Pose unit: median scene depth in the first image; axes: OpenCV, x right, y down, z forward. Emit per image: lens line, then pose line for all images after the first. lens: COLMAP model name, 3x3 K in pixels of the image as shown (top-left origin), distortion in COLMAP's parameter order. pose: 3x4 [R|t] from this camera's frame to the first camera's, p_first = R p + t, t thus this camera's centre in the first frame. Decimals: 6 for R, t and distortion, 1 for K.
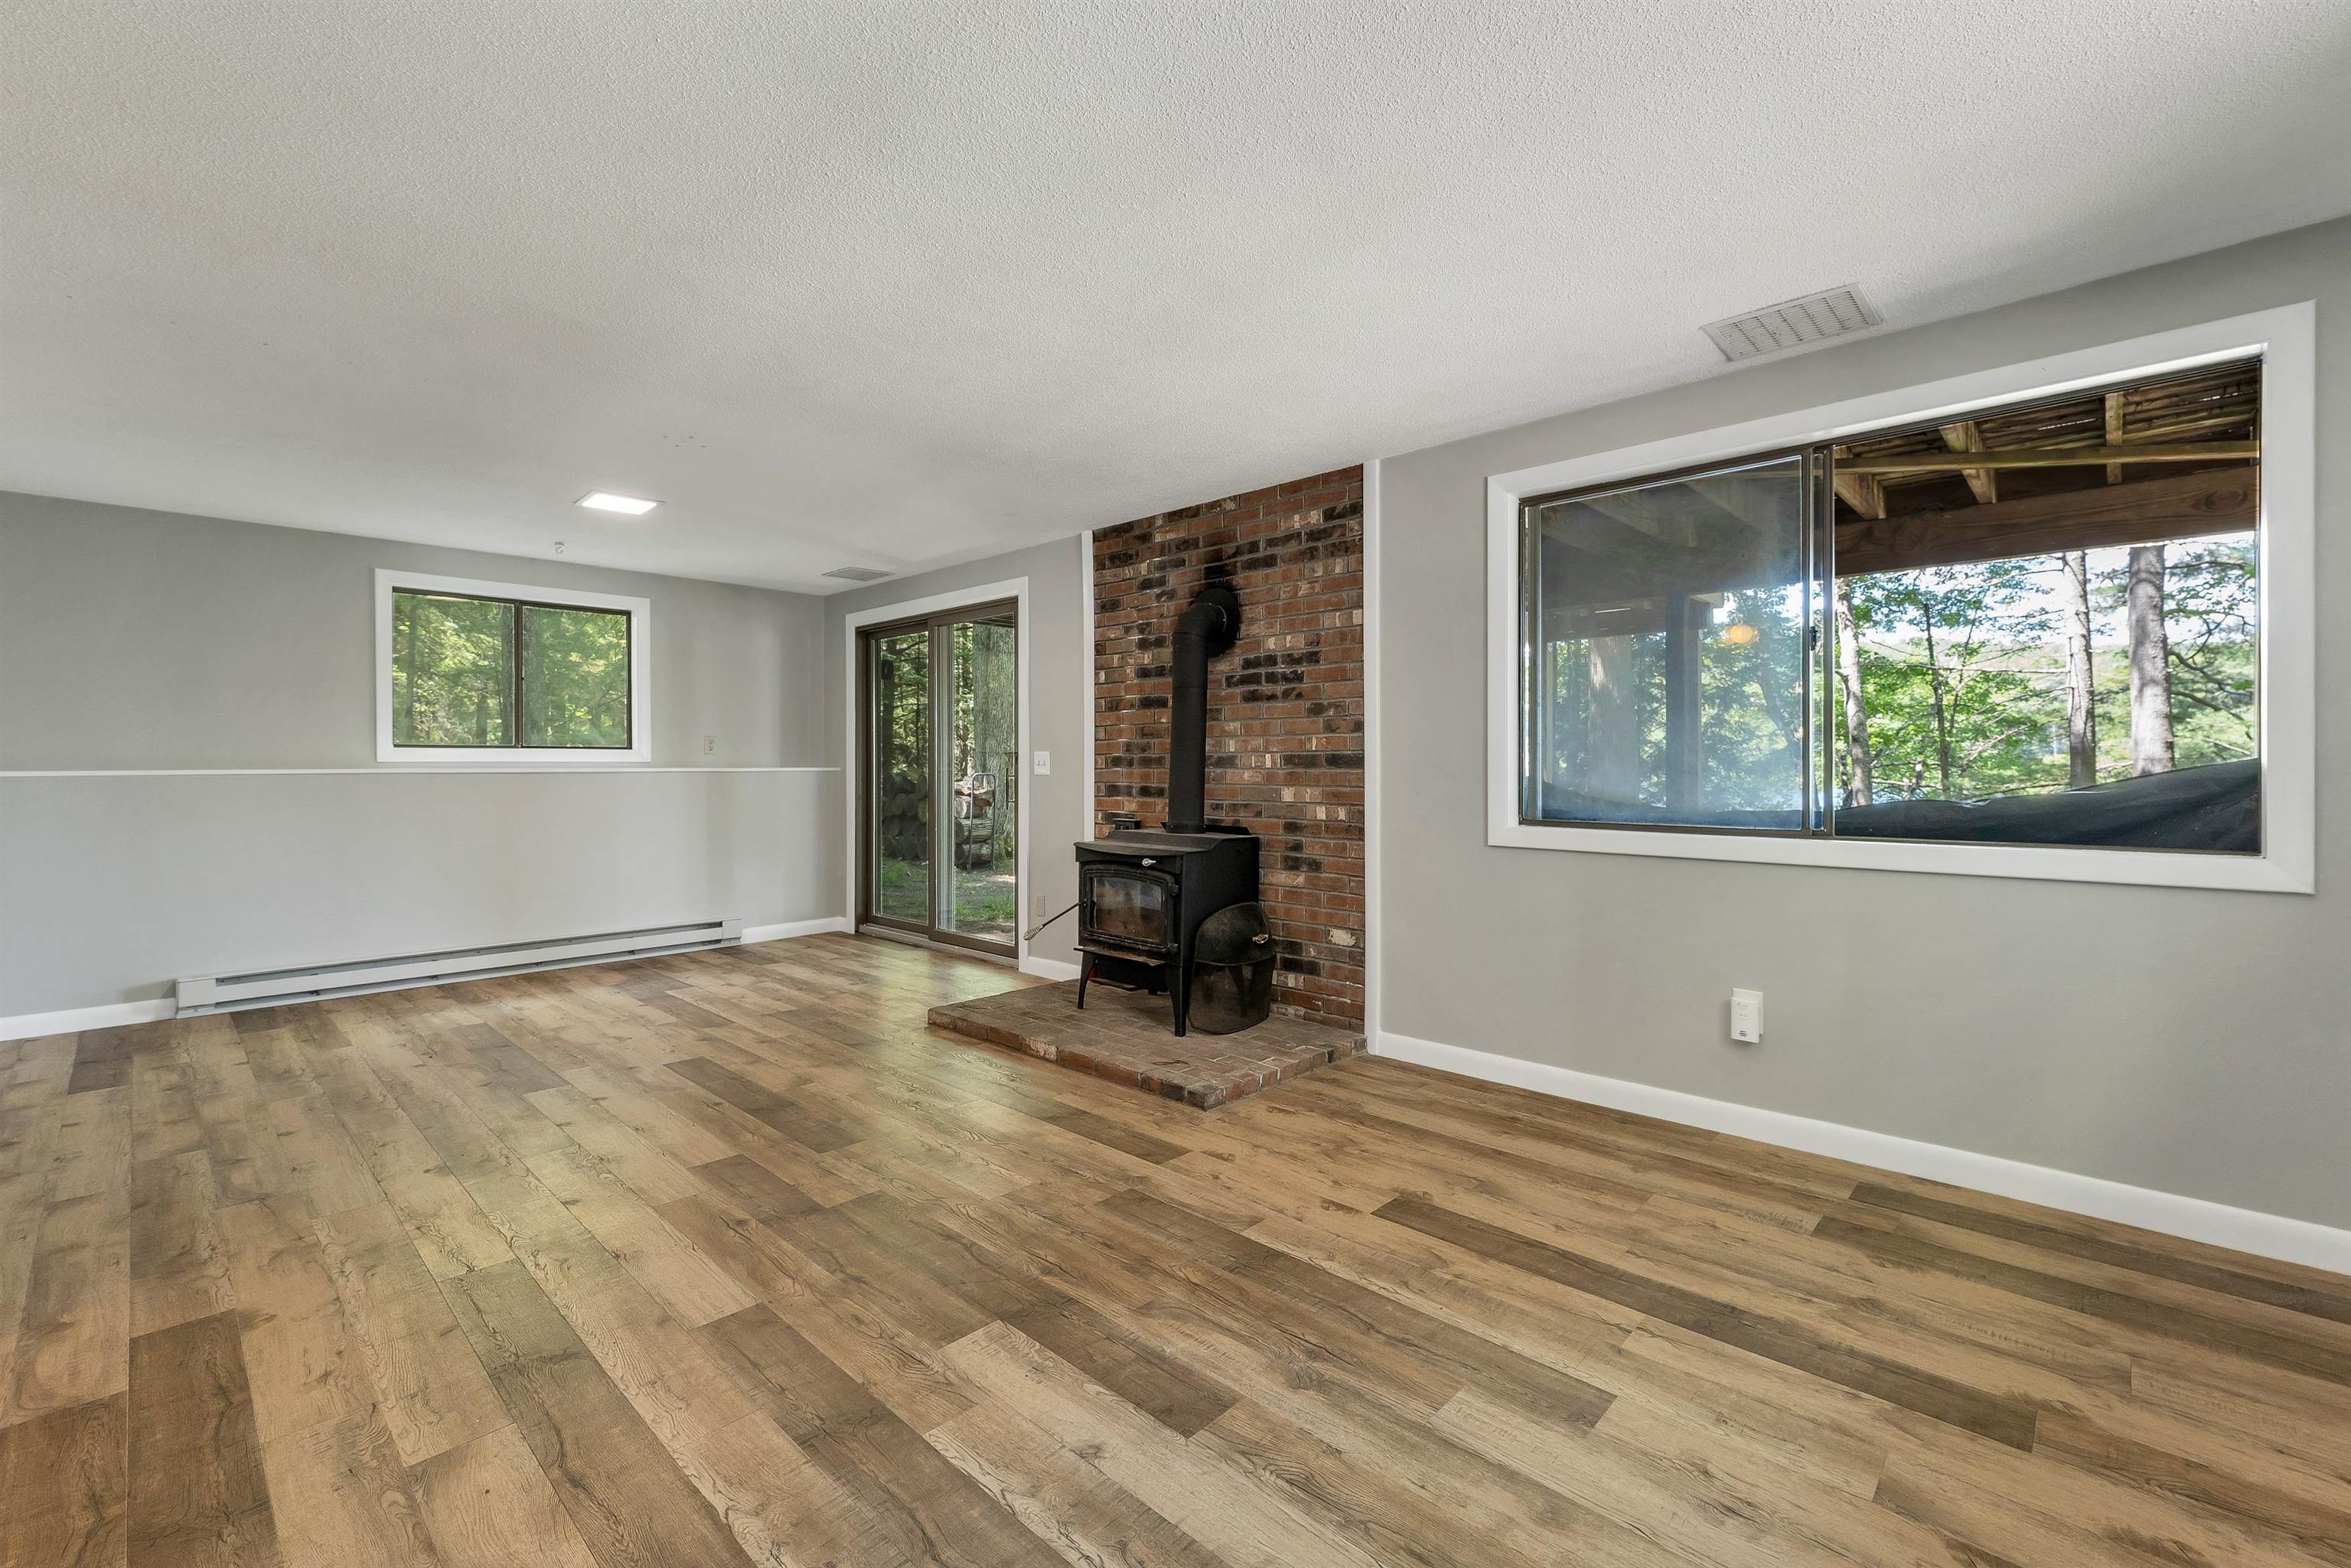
lens RADIAL K [[1004.5, 0, 1180.9], [0, 1004.5, 741.3], [0, 0, 1]] dist [0.002194, 0.000173]
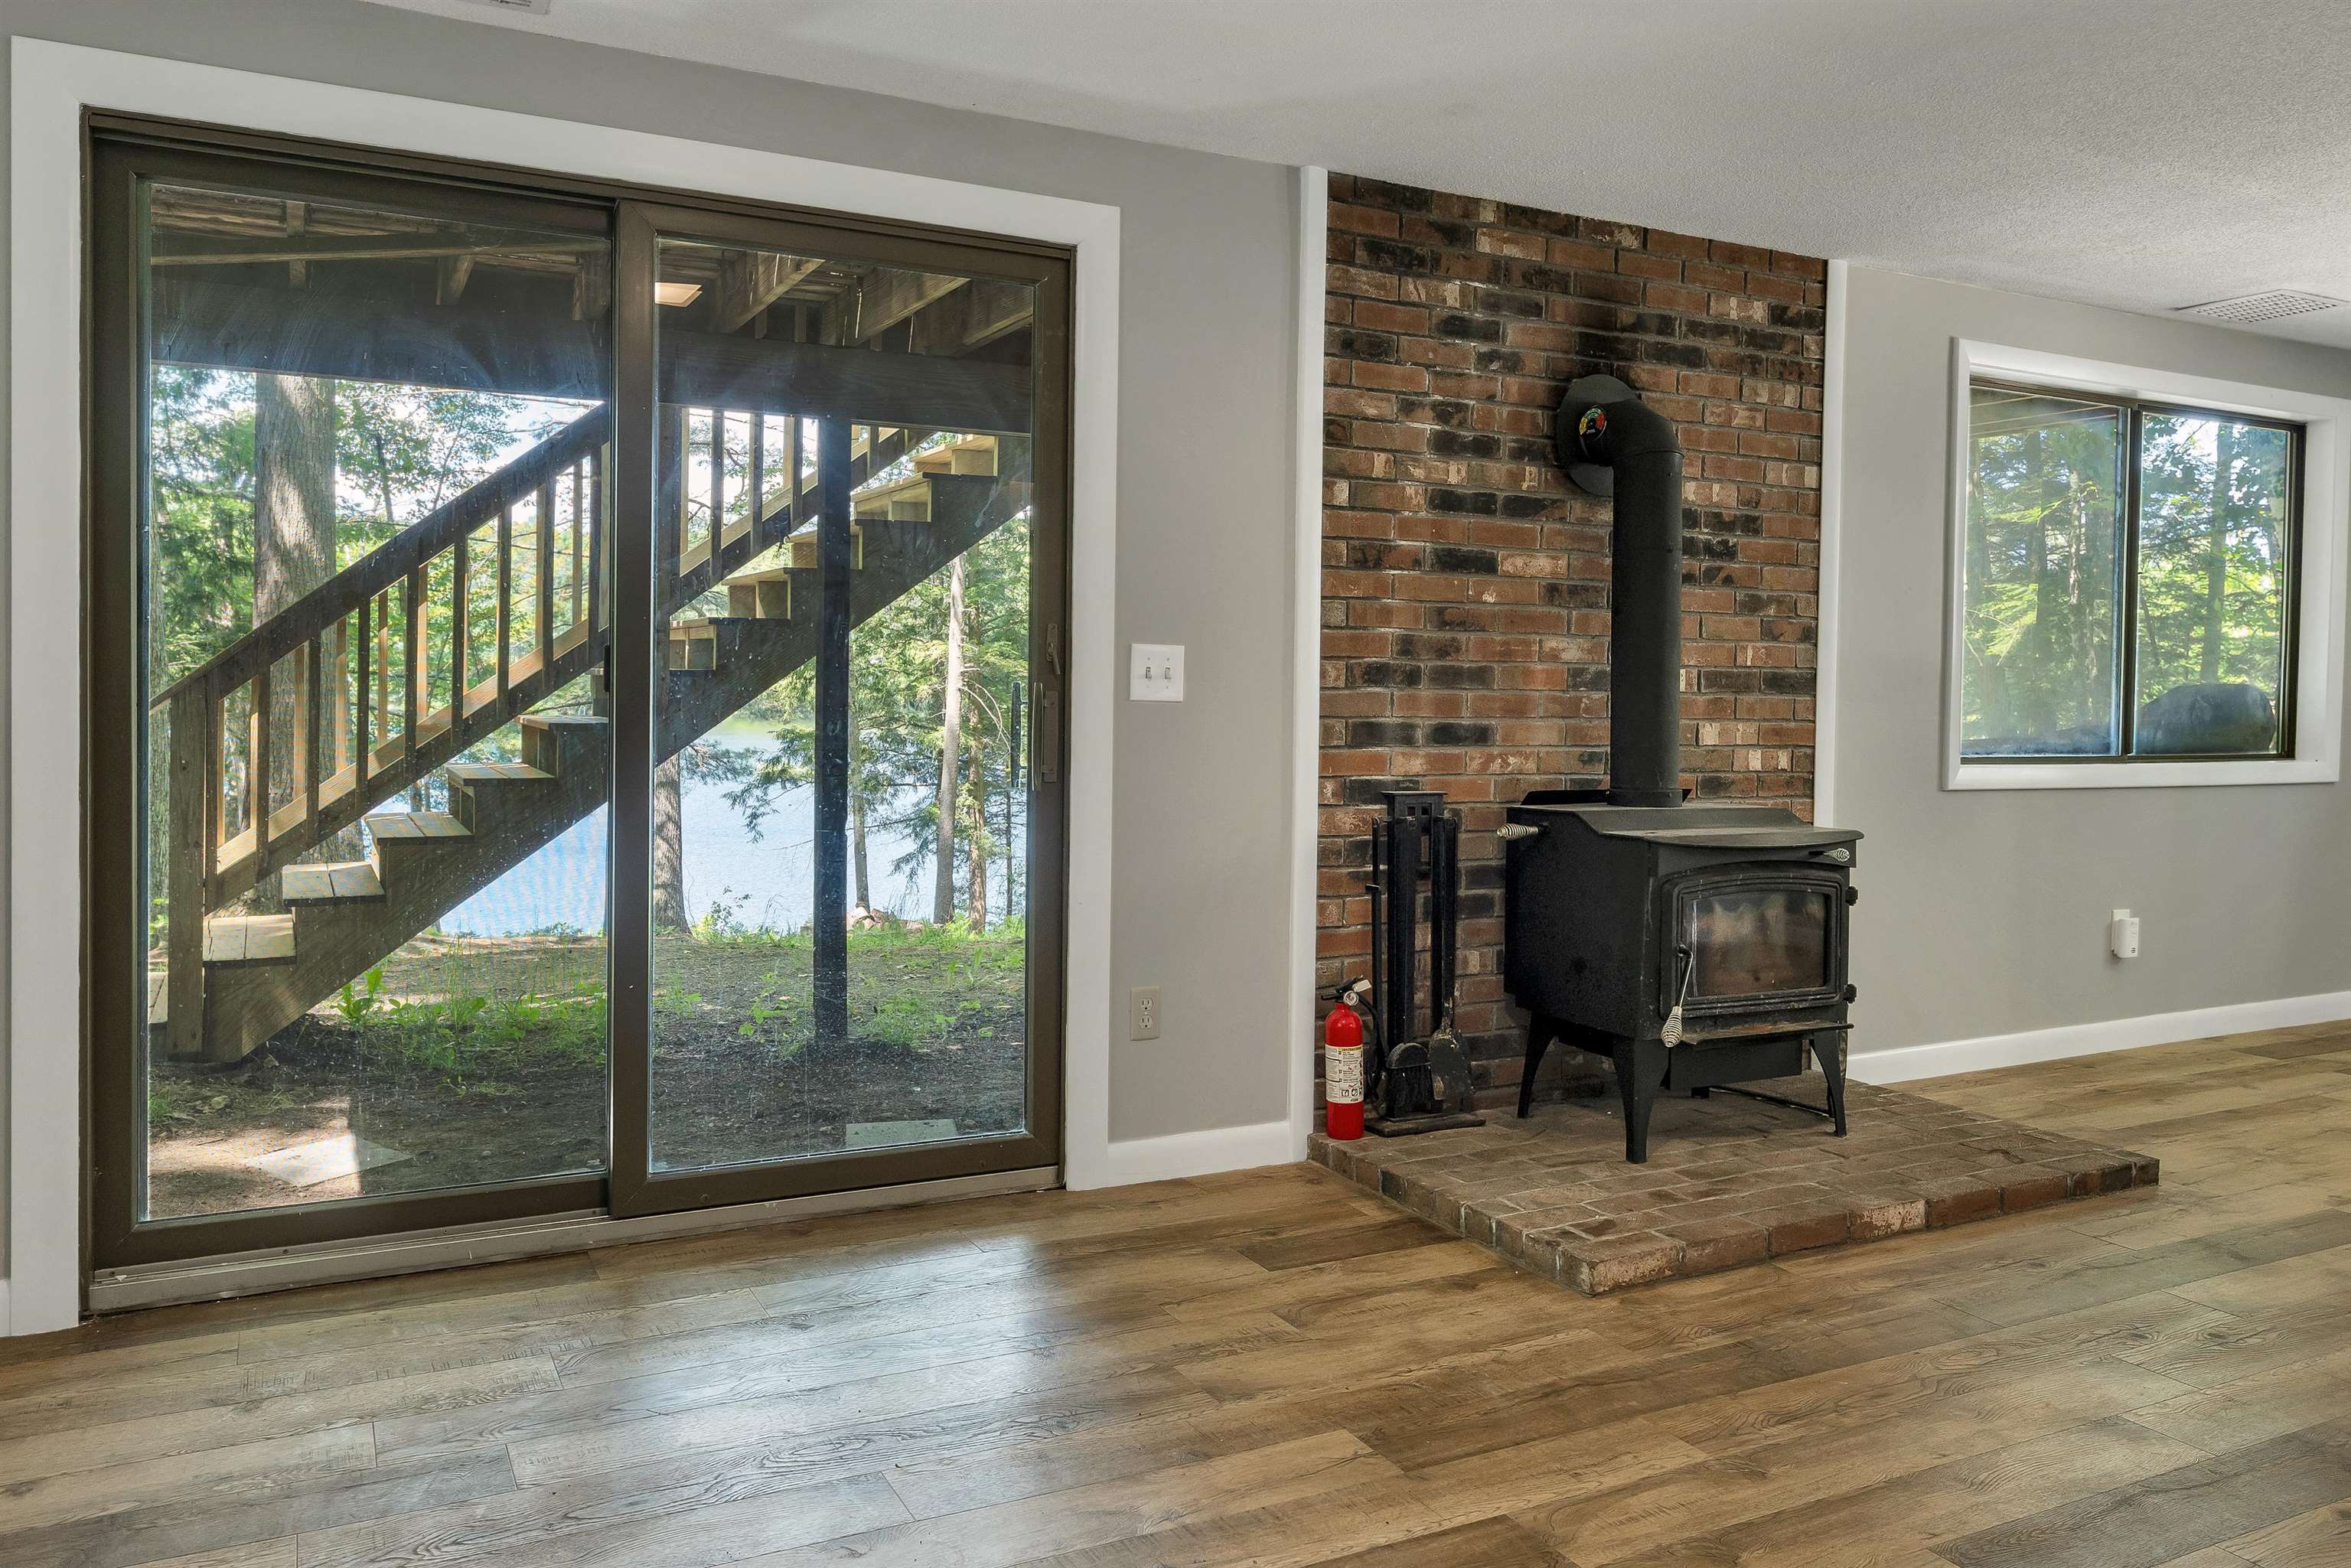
lens RADIAL K [[1701.3, 0, 1098.8], [0, 1701.3, 673.2], [0, 0, 1]] dist [-0.002547, 0.000883]
pose [[0.336391, 0.006632, 0.941699, -1.034459], [-0.041661, 0.999101, 0.007845, 0.022125], [-0.940801, -0.041871, 0.336365, 0.999243]]
